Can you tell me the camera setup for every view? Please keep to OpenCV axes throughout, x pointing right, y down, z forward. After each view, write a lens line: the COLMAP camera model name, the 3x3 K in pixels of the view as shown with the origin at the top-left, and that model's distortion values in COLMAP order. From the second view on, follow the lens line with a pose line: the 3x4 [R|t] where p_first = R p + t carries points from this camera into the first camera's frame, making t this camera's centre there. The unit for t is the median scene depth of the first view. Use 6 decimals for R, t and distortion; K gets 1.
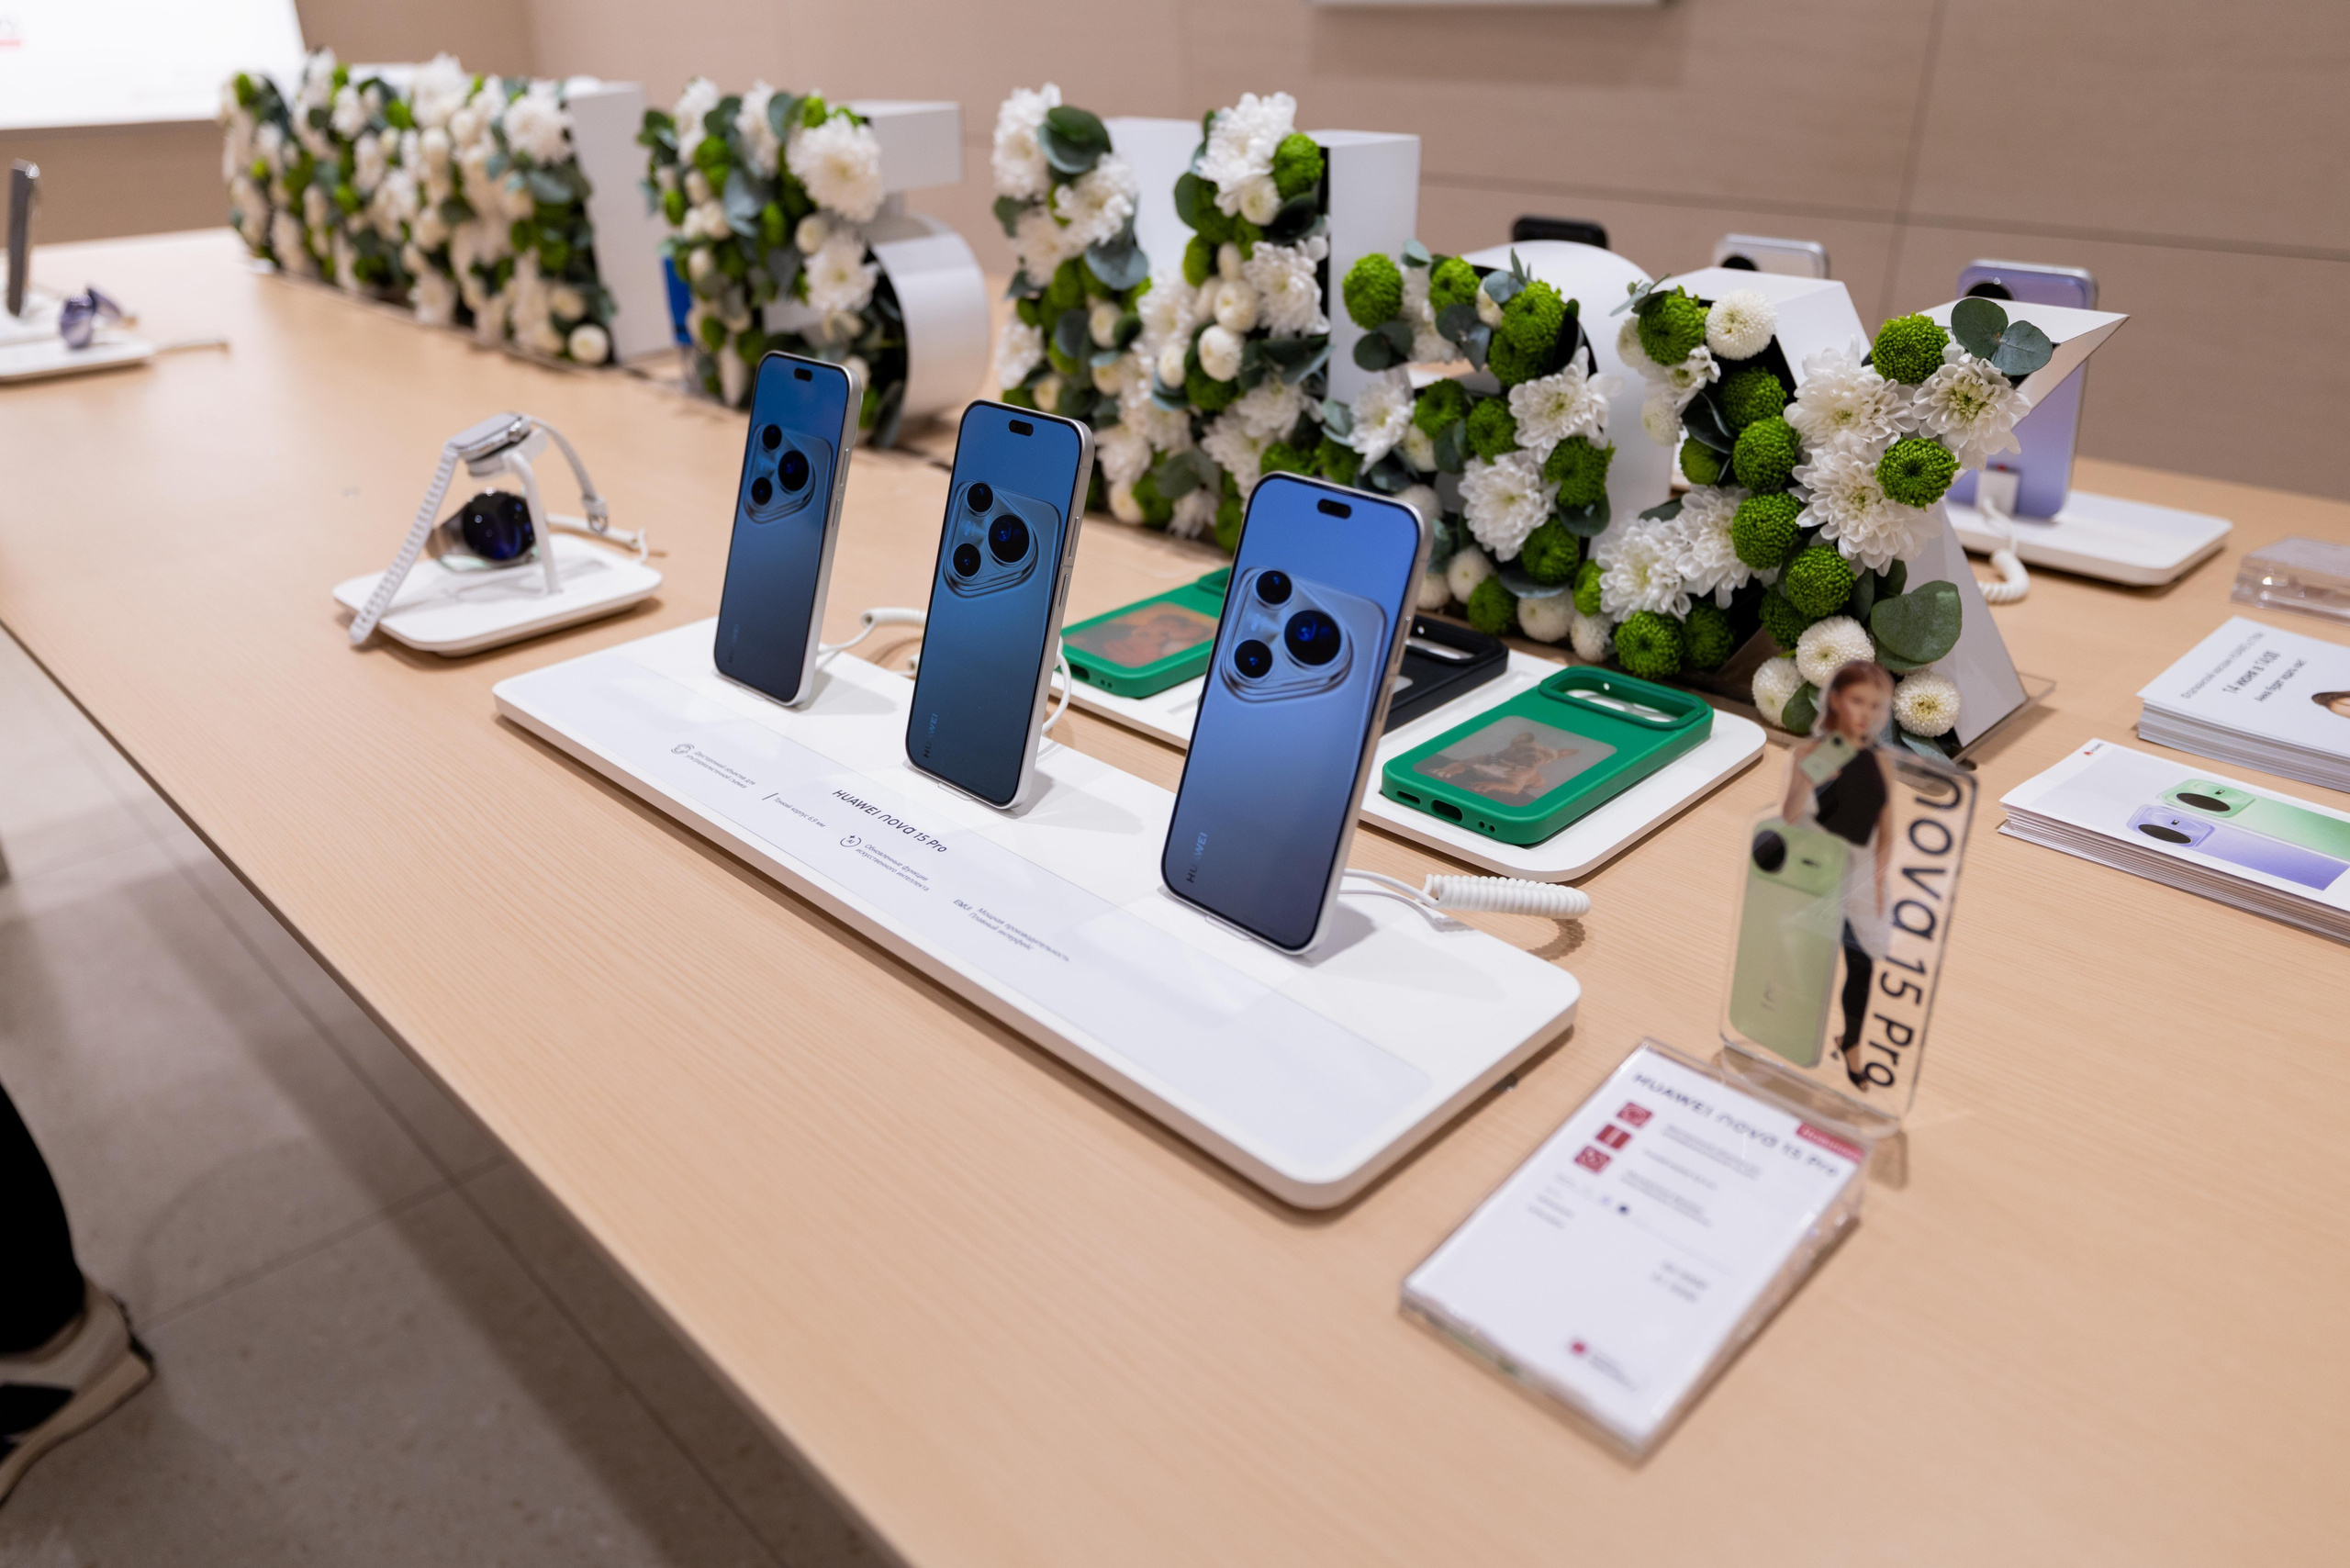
lens RADIAL K [[1565.6, 0, 1172.9], [0, 1565.6, 823.9], [0, 0, 1]] dist [0.079031, 0.000133]
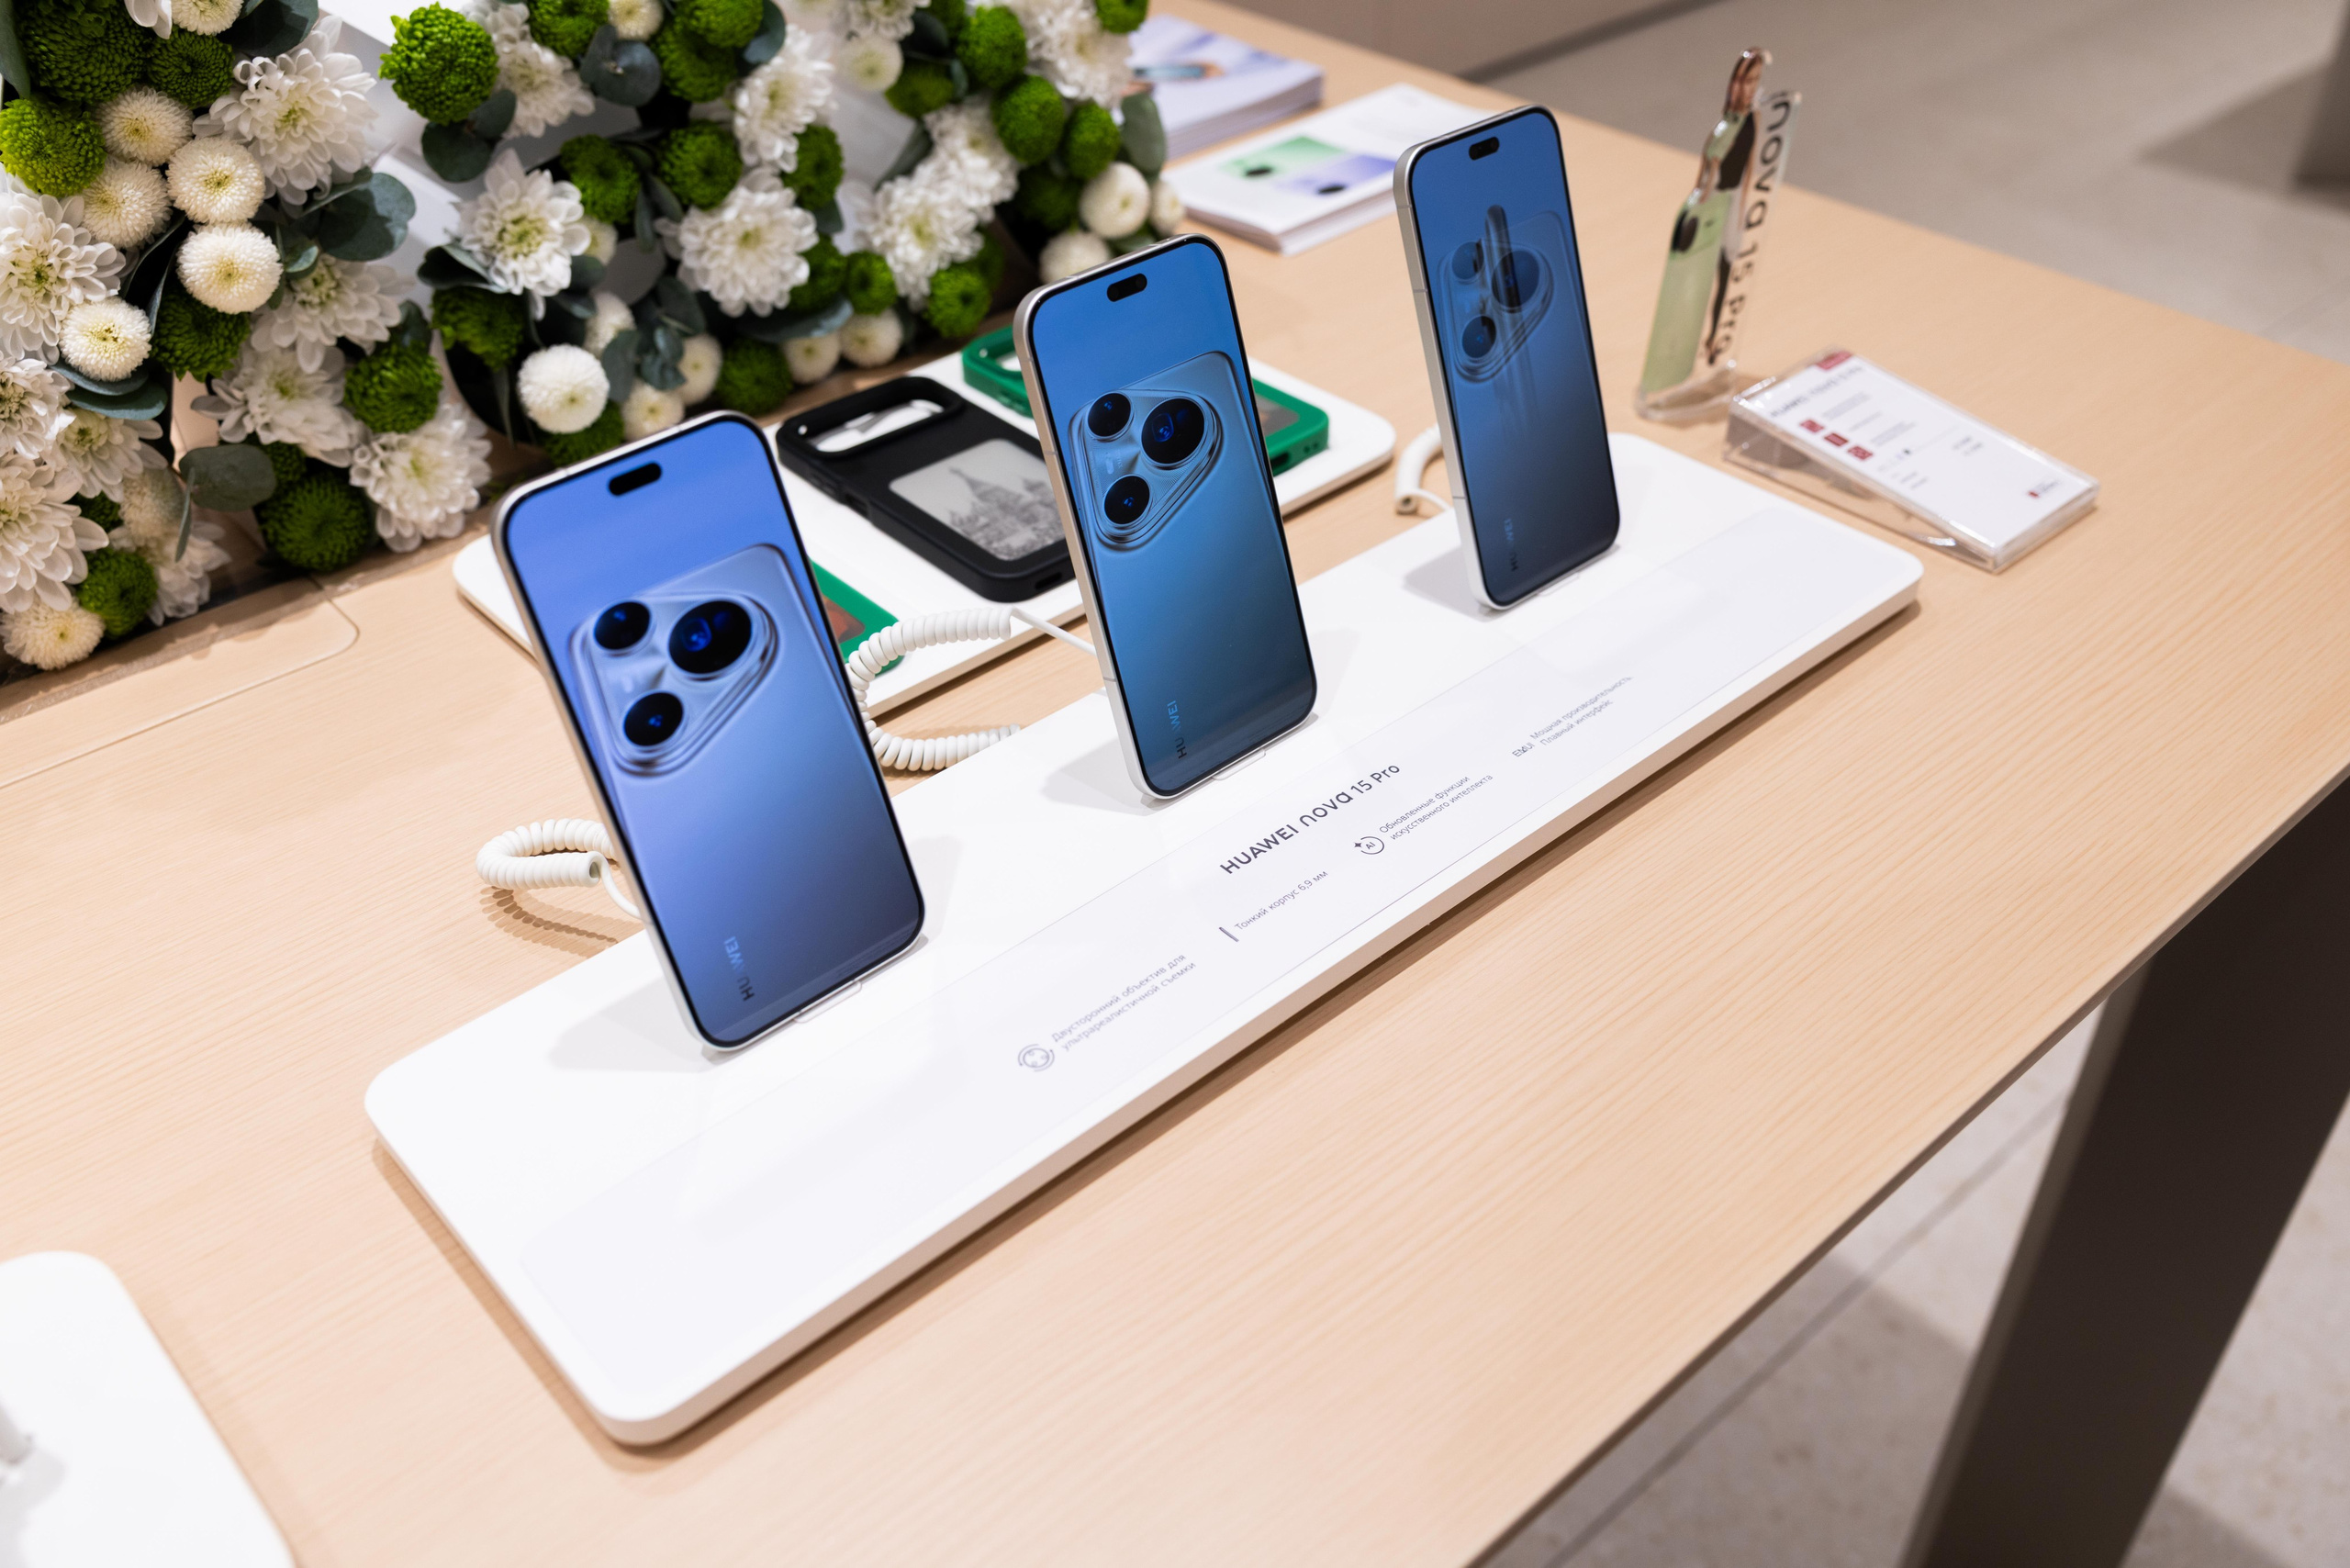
lens RADIAL K [[2003.2, 0, 1175.0], [0, 2003.2, 784.0], [0, 0, 1]] dist [0.035759, 0.004562]
pose [[0.055545, -0.599721, 0.798279, -1.134450], [0.482349, 0.716146, 0.504454, -0.637575], [-0.874217, 0.357029, 0.329053, 0.896148]]
